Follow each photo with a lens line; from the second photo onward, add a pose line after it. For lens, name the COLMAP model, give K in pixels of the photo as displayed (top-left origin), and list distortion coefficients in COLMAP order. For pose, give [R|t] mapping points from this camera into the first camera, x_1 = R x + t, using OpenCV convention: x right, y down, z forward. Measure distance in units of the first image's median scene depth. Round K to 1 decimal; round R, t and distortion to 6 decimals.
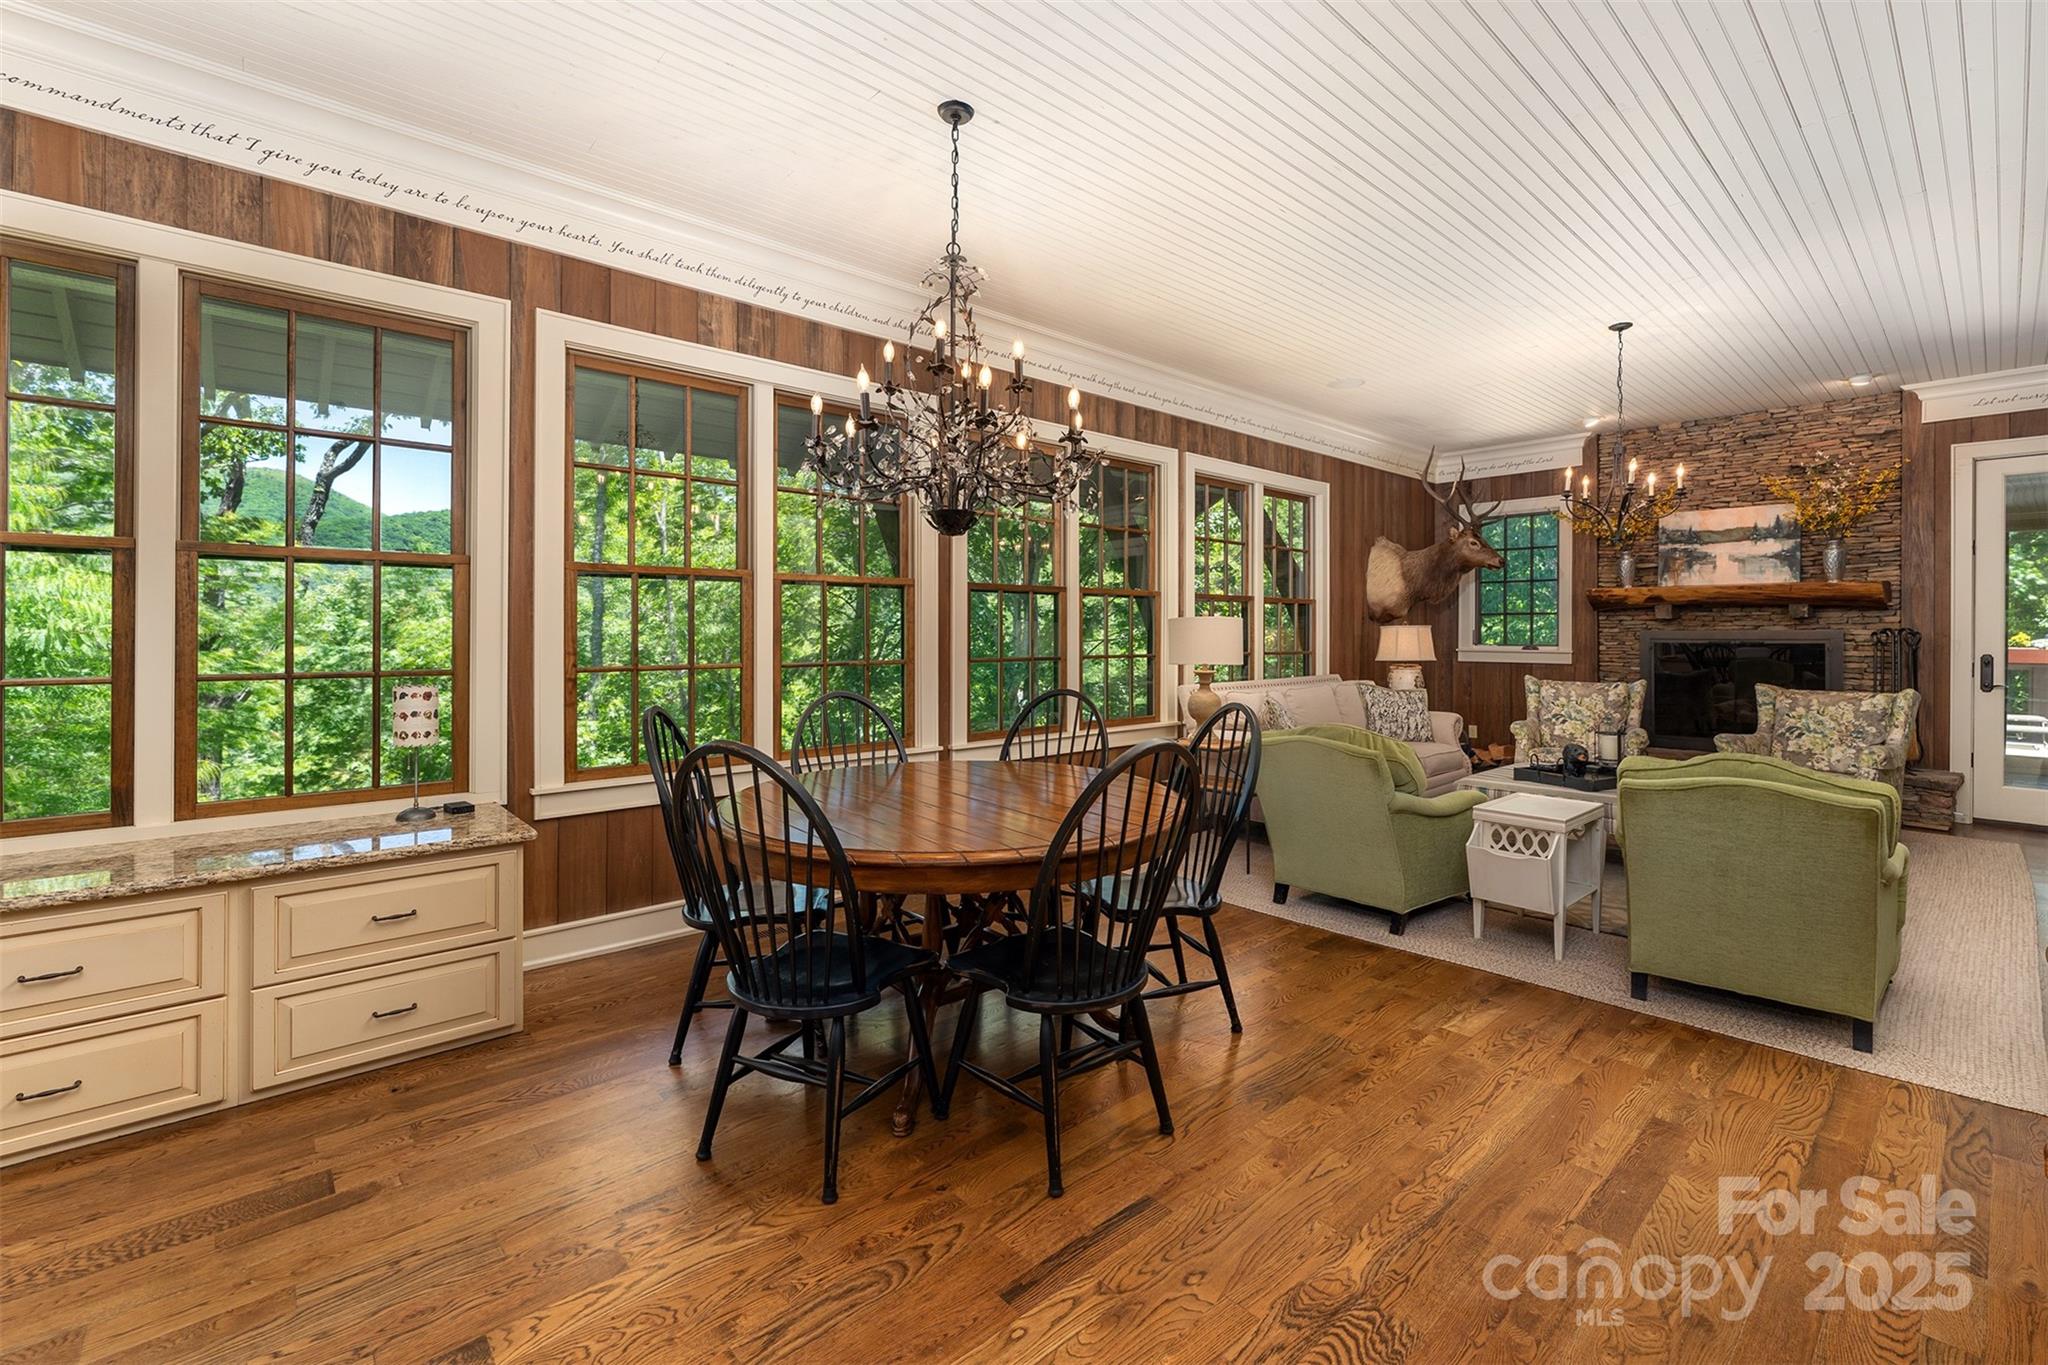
lens RADIAL K [[880.3, 0, 1046.4], [0, 880.3, 631.4], [0, 0, 1]] dist [-0.004196, -0.000049]
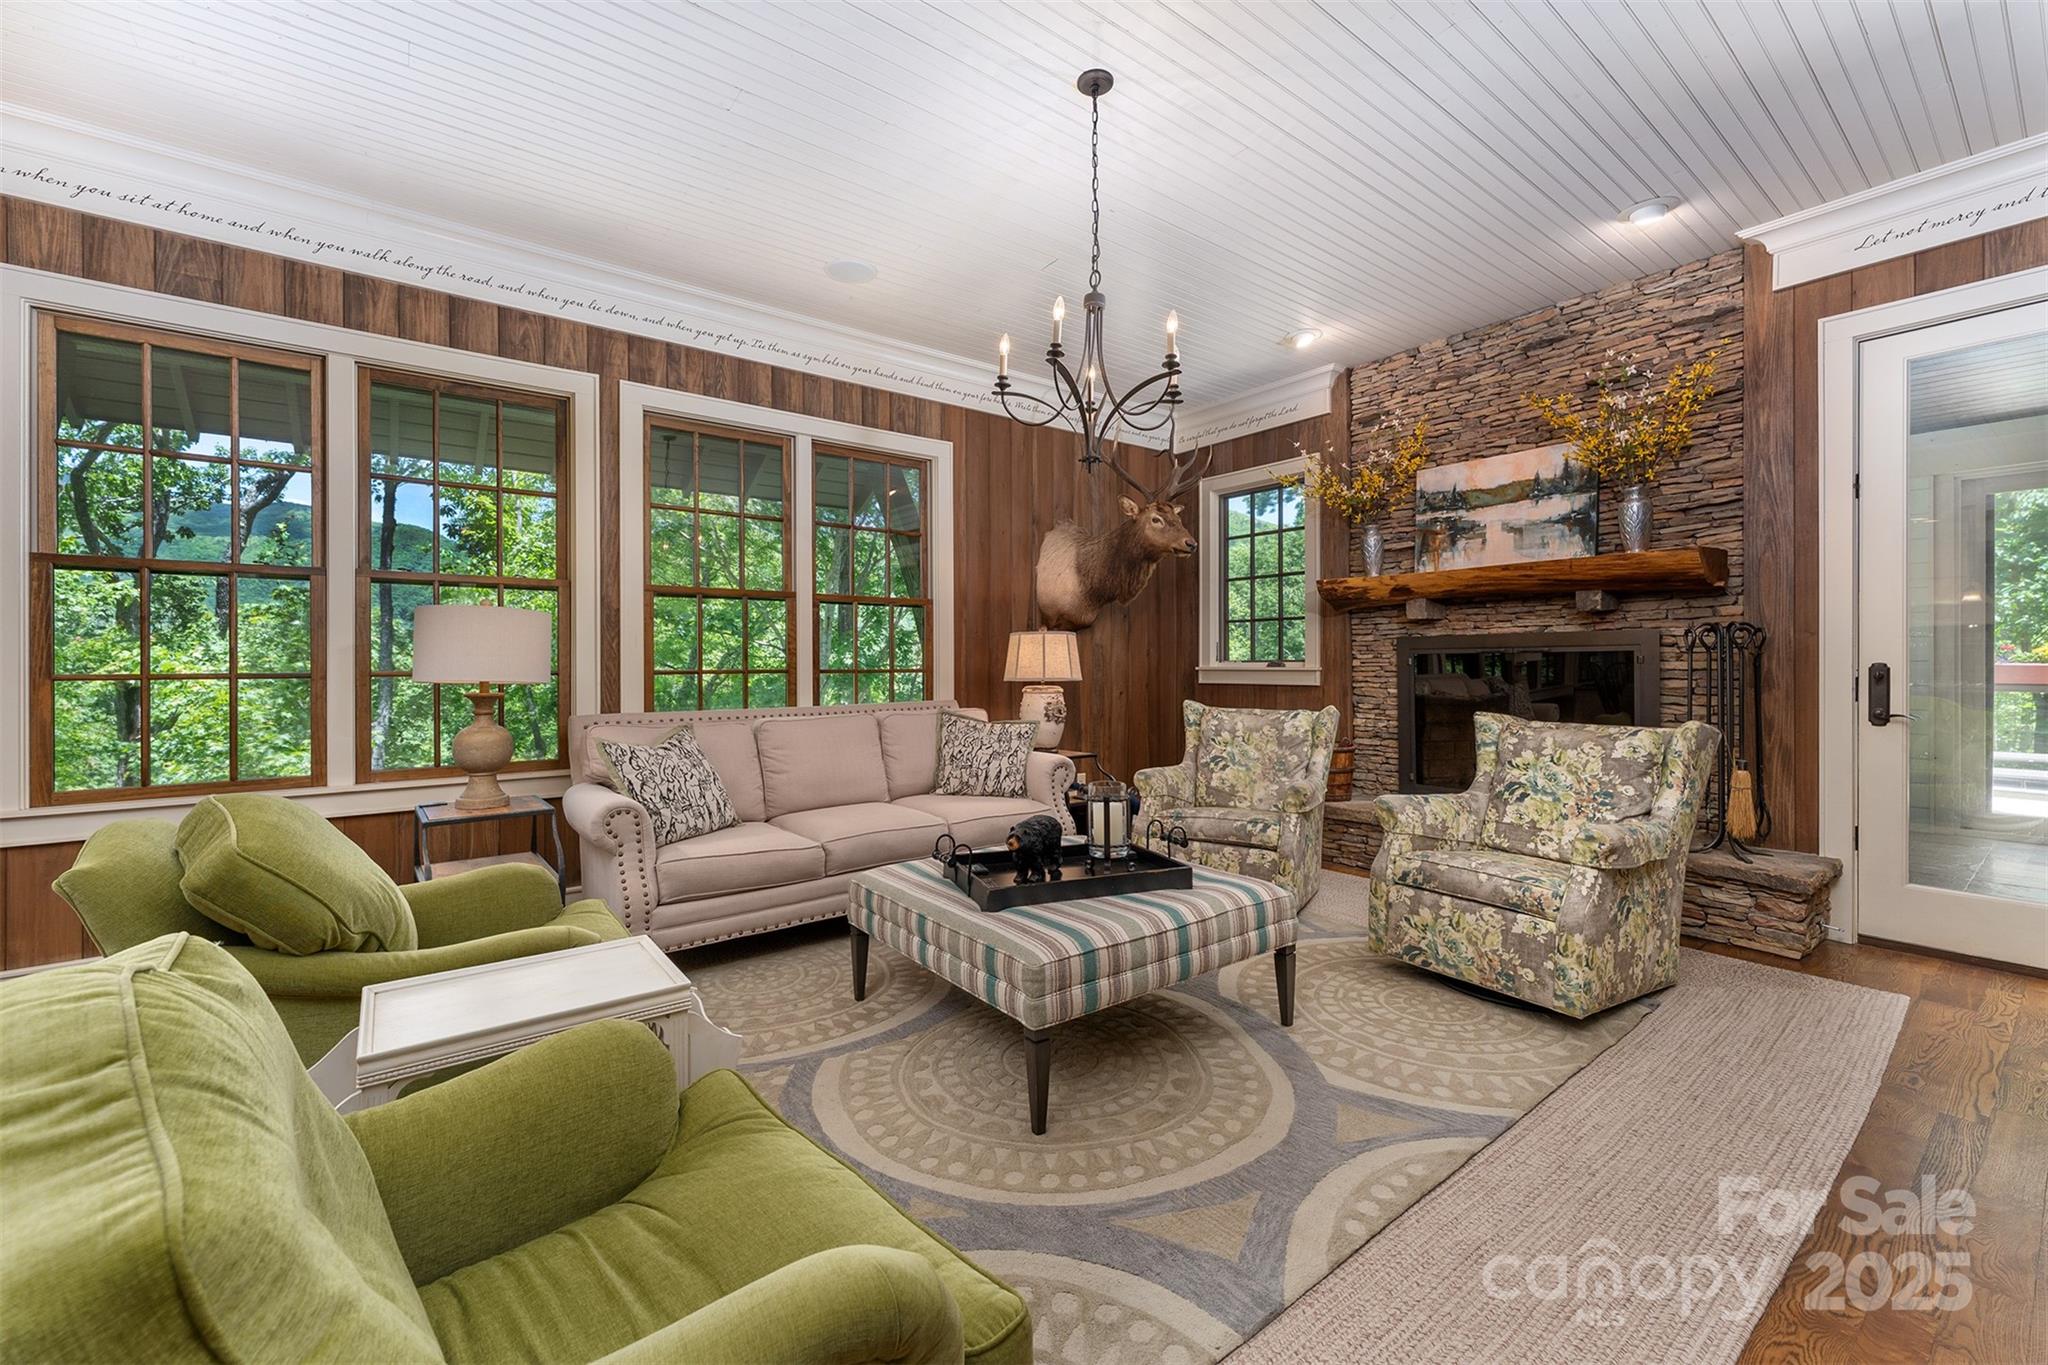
lens RADIAL K [[826.3, 0, 1011.2], [0, 826.3, 665.3], [0, 0, 1]] dist [-0.002415, -0.000226]
pose [[0.995230, -0.004425, -0.097453, 0.474357], [0.004479, 0.999990, 0.000333, 0.021807], [0.097451, -0.000768, 0.995240, 0.336880]]
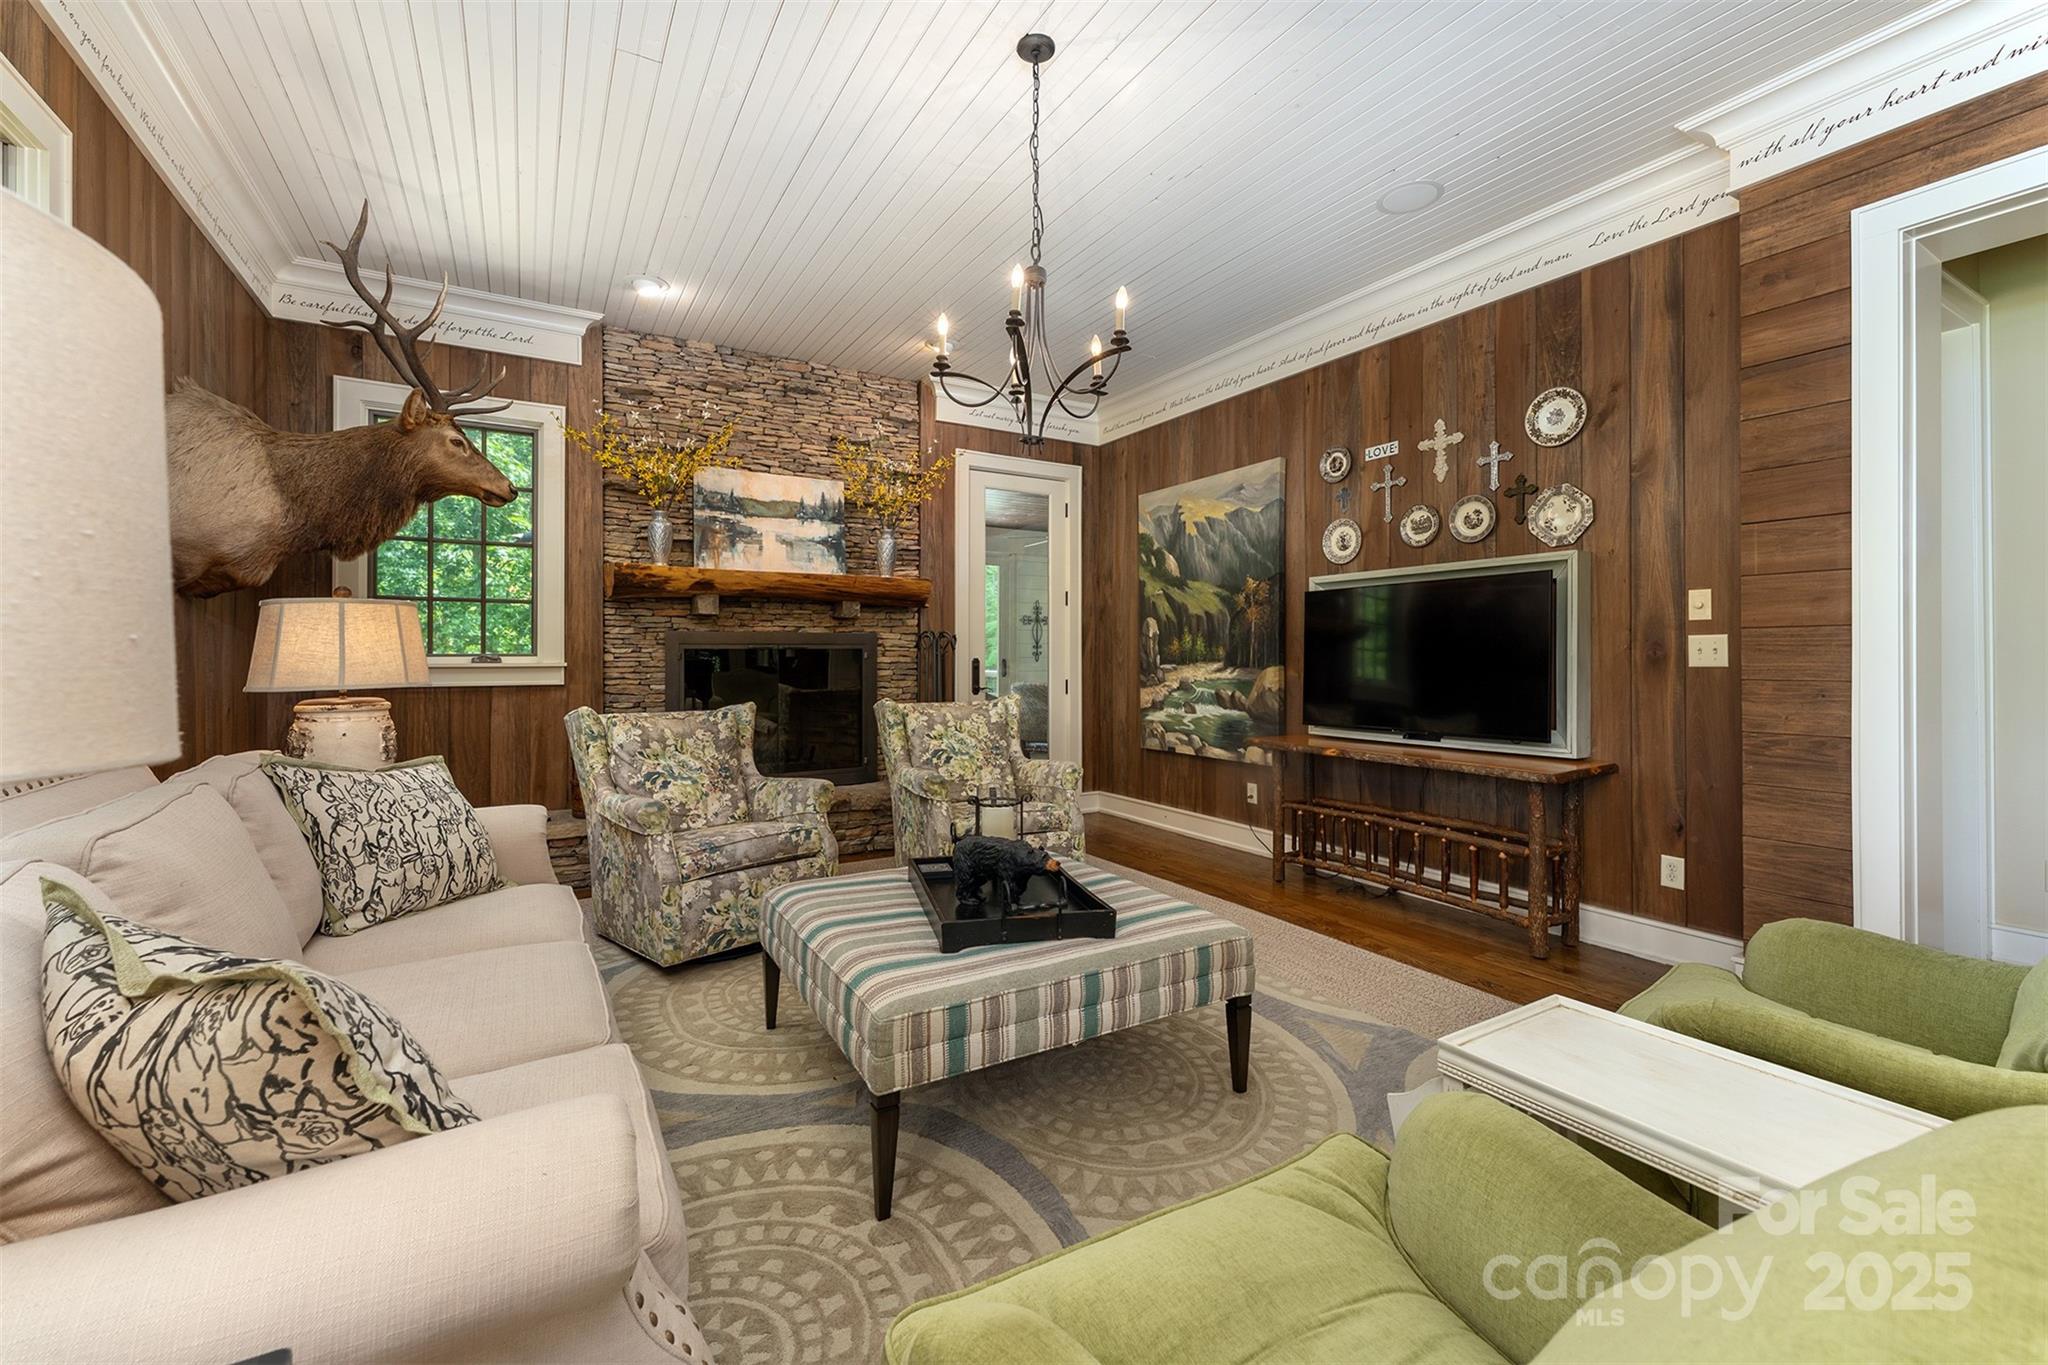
lens RADIAL K [[832.6, 0, 1015.0], [0, 832.6, 659.1], [0, 0, 1]] dist [-0.000296, 0.000207]
pose [[0.208099, -0.005041, 0.978095, 0.108523], [0.001422, 0.999987, 0.004851, 0.019756], [-0.978107, 0.000381, 0.208104, 0.660962]]
